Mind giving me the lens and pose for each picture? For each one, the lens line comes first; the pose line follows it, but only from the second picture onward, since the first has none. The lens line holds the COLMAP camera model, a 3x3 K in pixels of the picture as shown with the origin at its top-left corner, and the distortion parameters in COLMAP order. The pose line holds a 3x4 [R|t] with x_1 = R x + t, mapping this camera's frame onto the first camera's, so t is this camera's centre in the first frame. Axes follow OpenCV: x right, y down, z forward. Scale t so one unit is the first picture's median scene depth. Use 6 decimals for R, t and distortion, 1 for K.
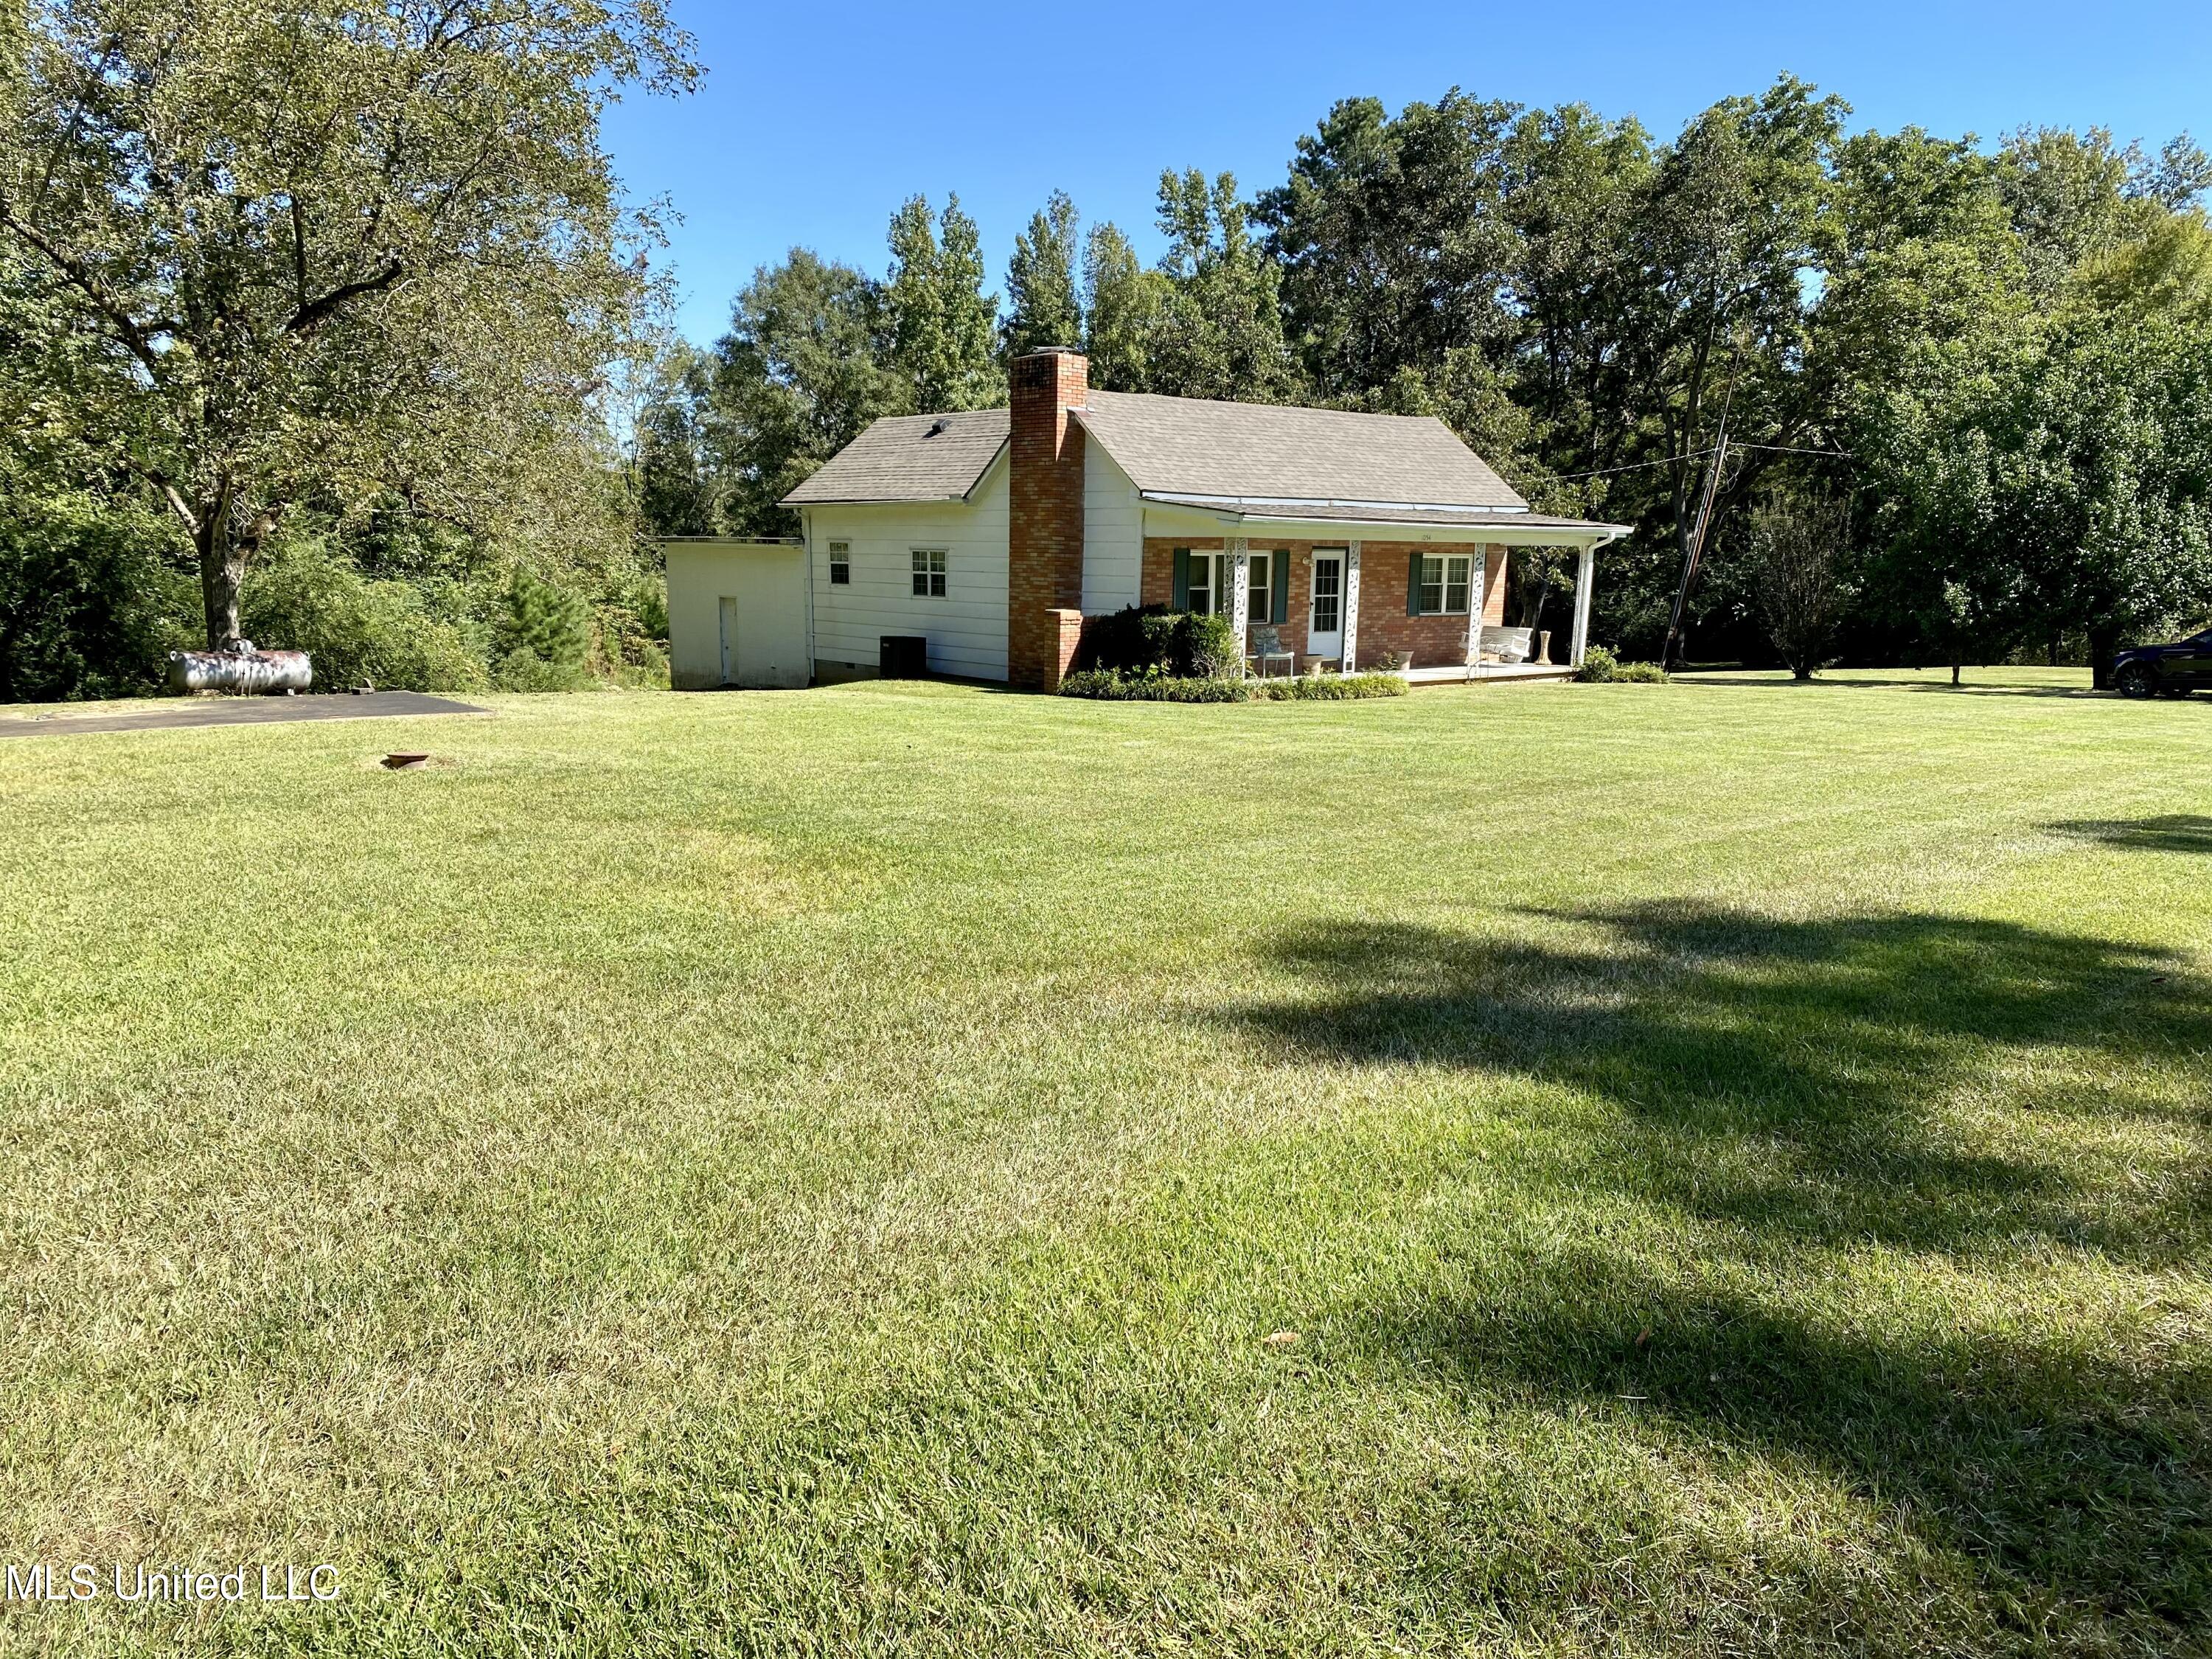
lens RADIAL K [[1678.3, 0, 1060.5], [0, 1678.3, 881.9], [0, 0, 1]] dist [0.072658, -0.186026]
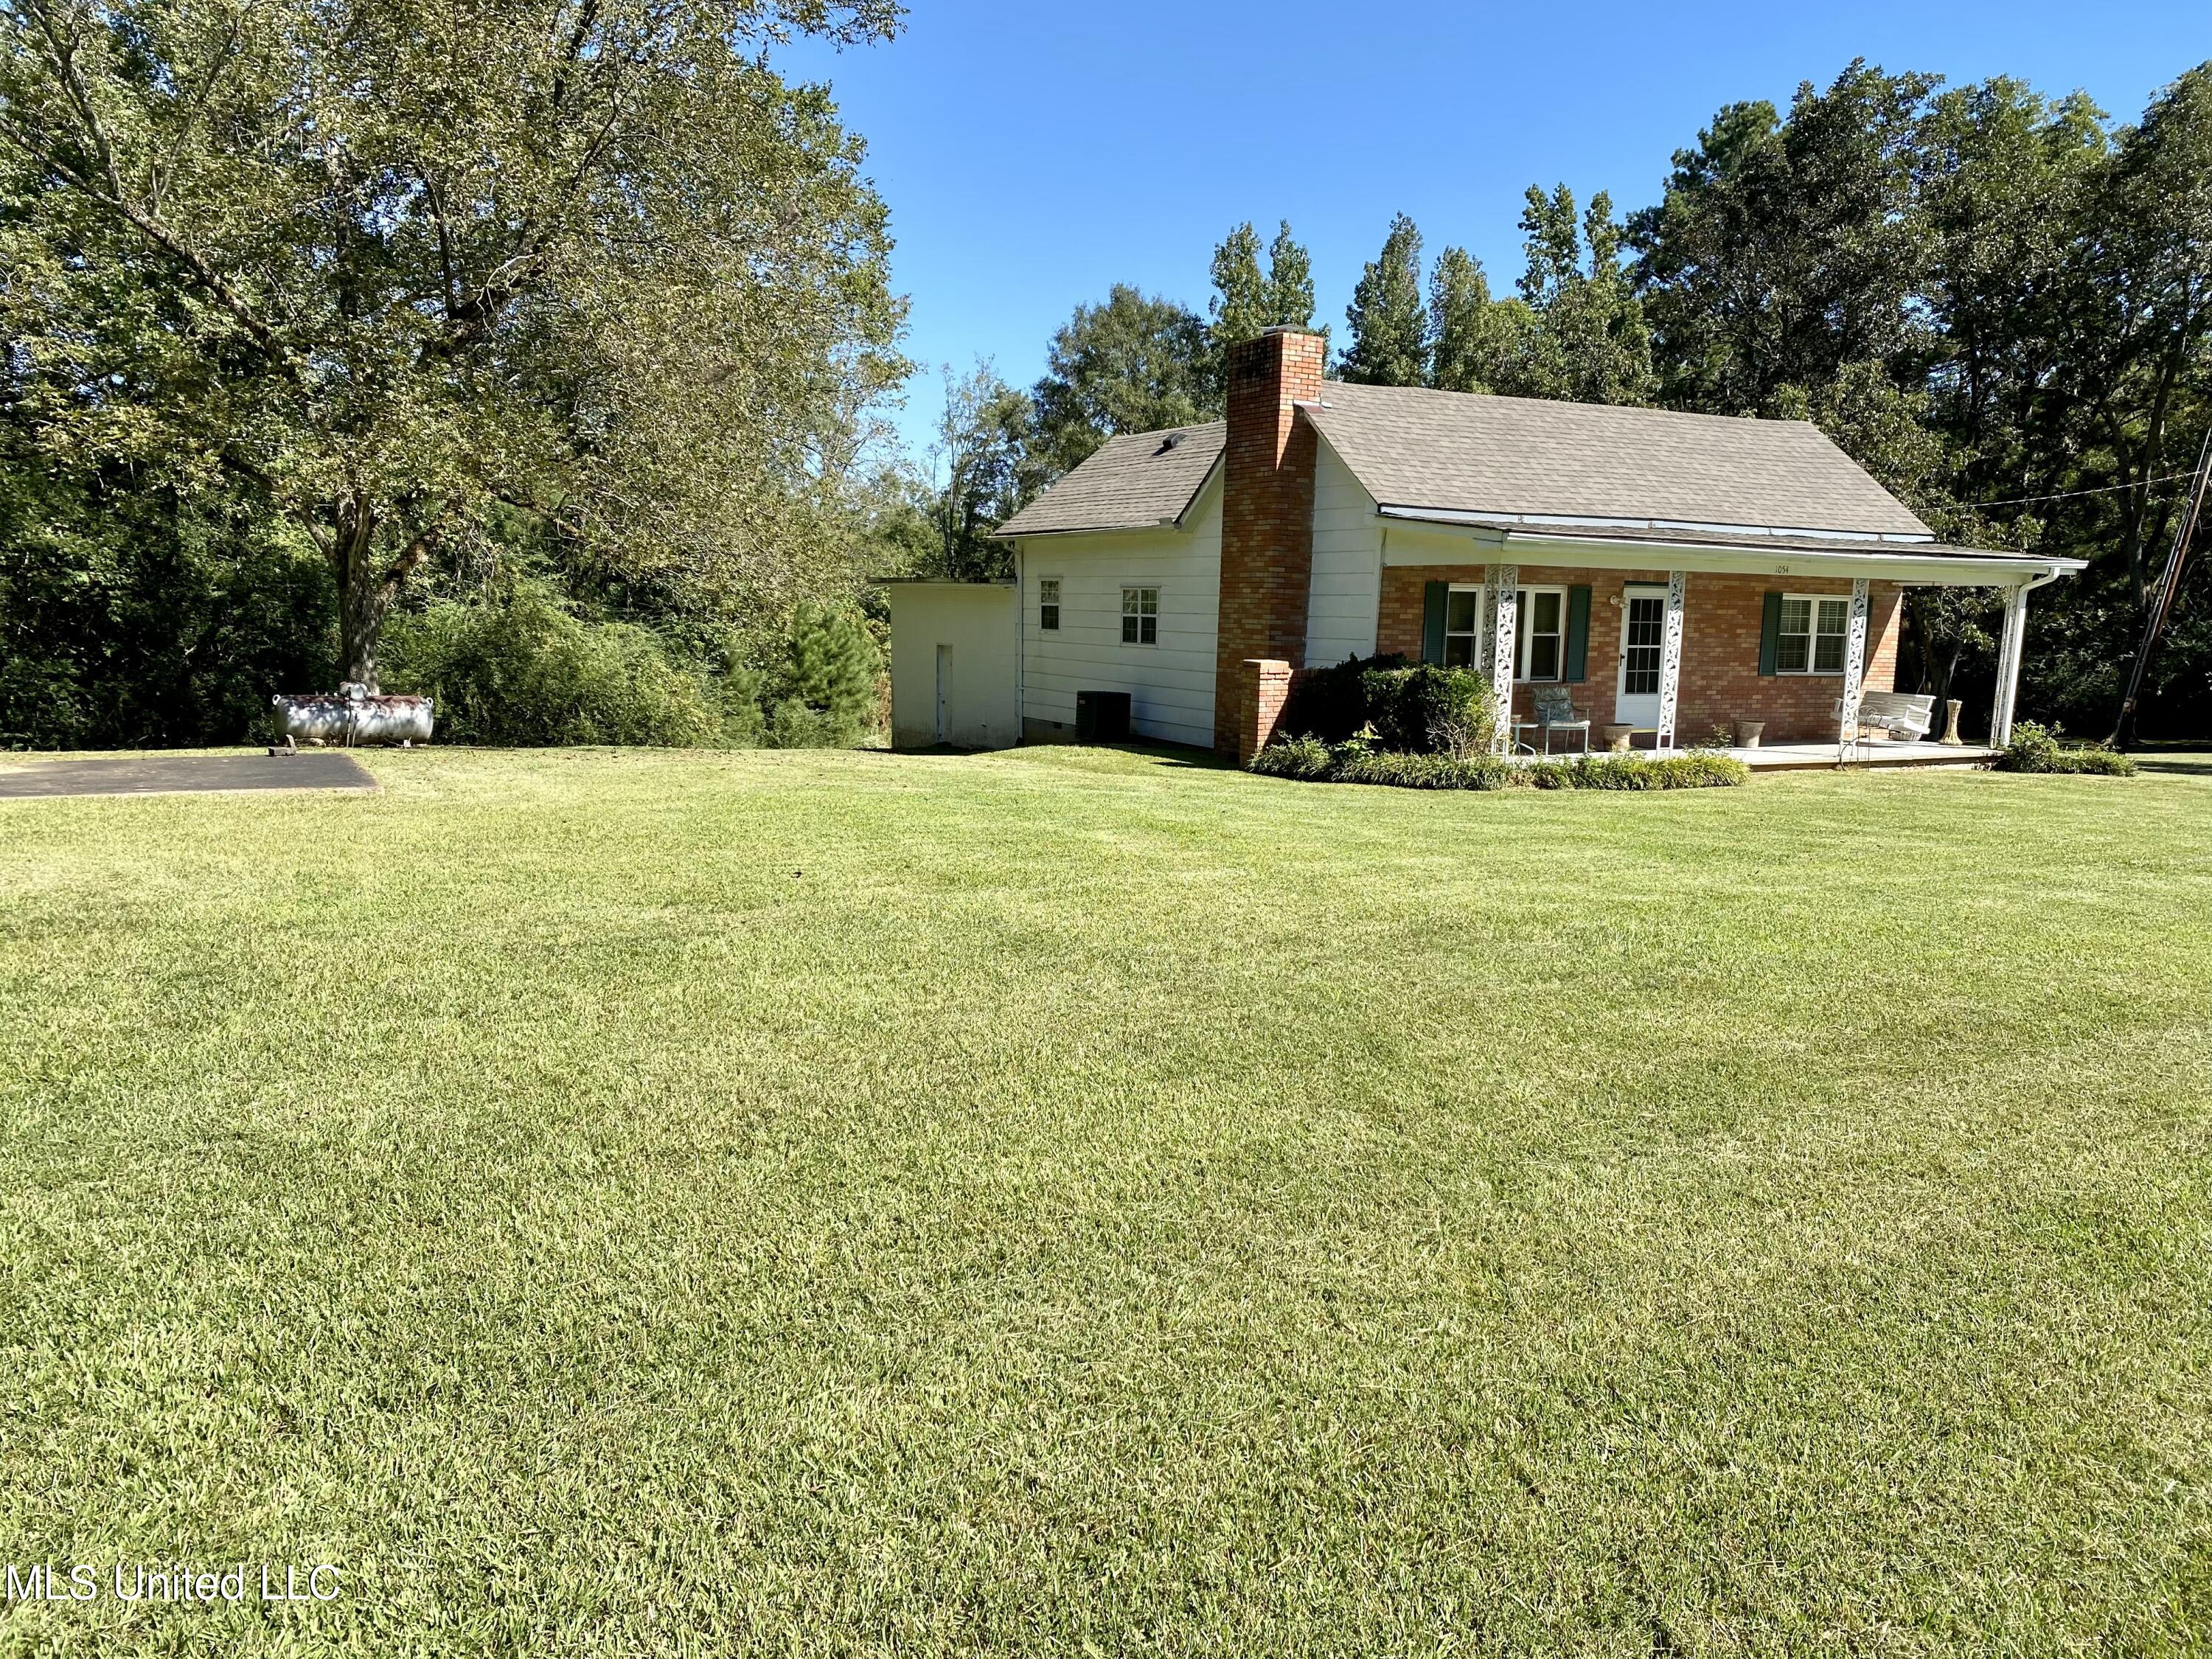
lens RADIAL K [[1688.8, 0, 1123.9], [0, 1688.8, 844.3], [0, 0, 1]] dist [0.063549, -0.053899]
pose [[0.984279, 0.033045, -0.173501, 0.053475], [-0.042615, 0.997752, -0.051723, -0.027248], [0.171402, 0.058304, 0.983474, 0.180952]]
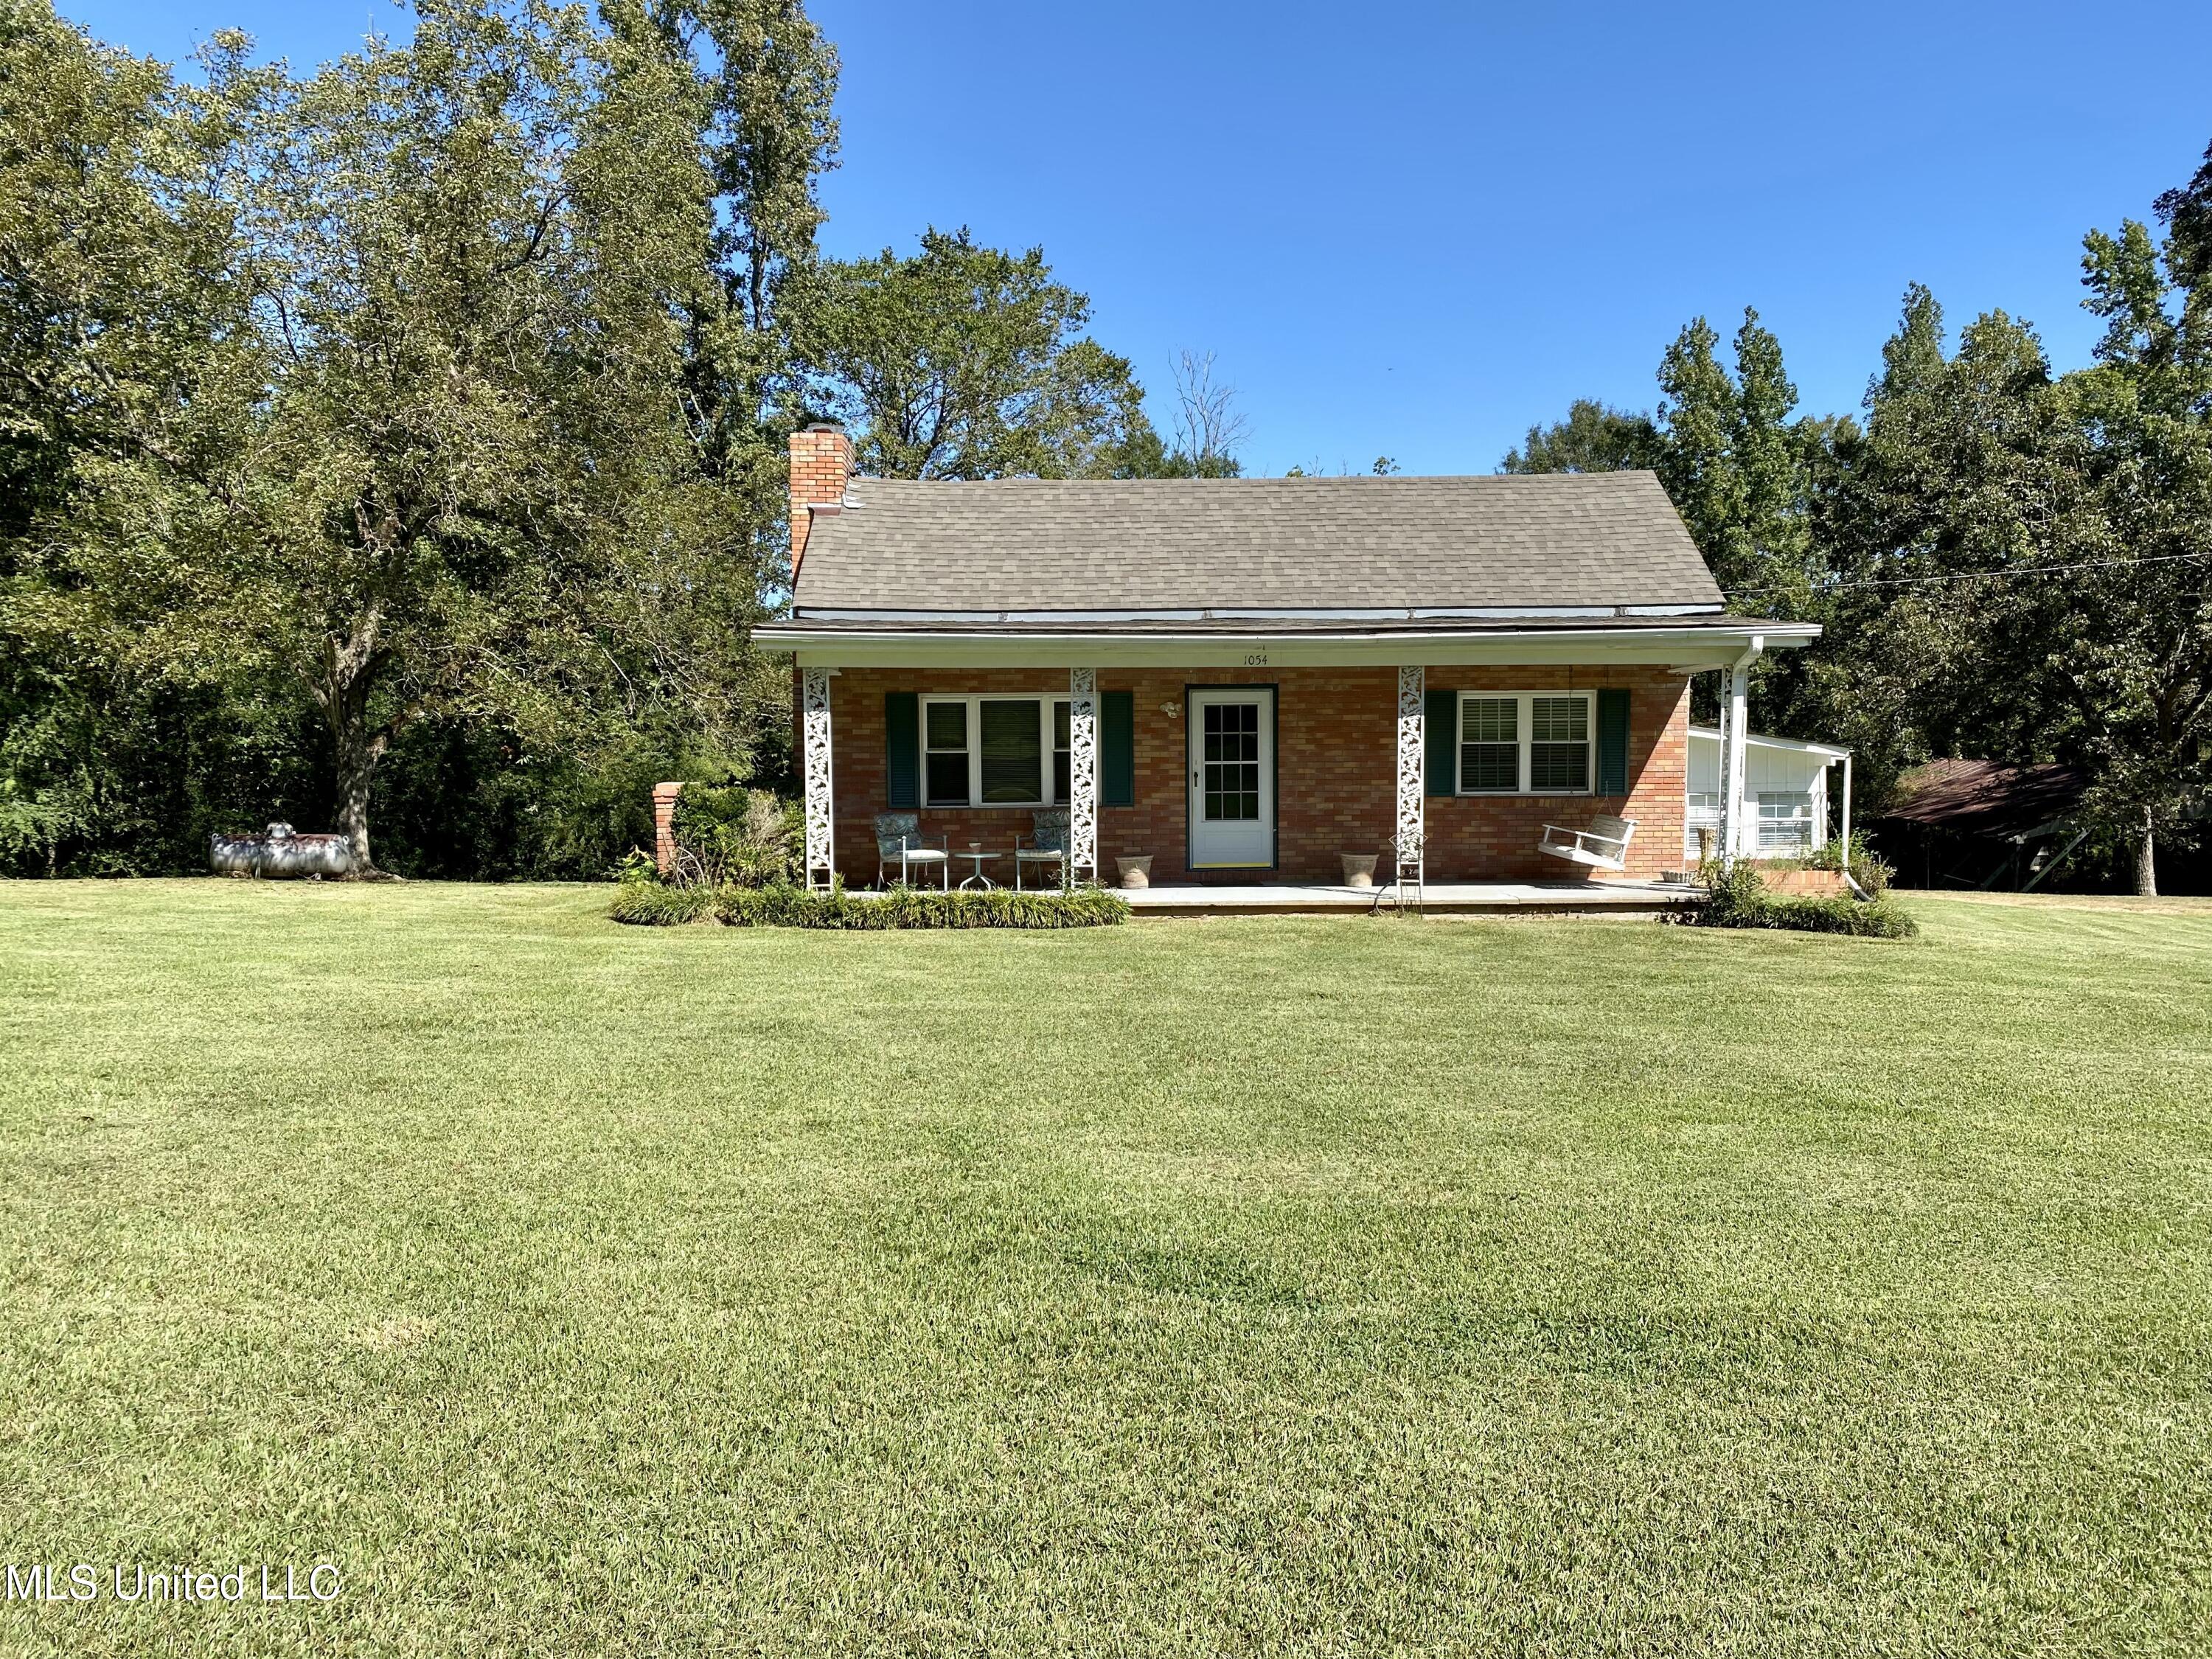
lens RADIAL K [[1685.8, 0, 1106.0], [0, 1685.8, 829.5], [0, 0, 1]] dist [0.103680, -0.120416]
pose [[0.803073, 0.009274, -0.595809, 0.410118], [-0.097490, 0.988451, -0.116018, -0.058358], [0.587852, 0.151256, 0.794702, 0.407115]]
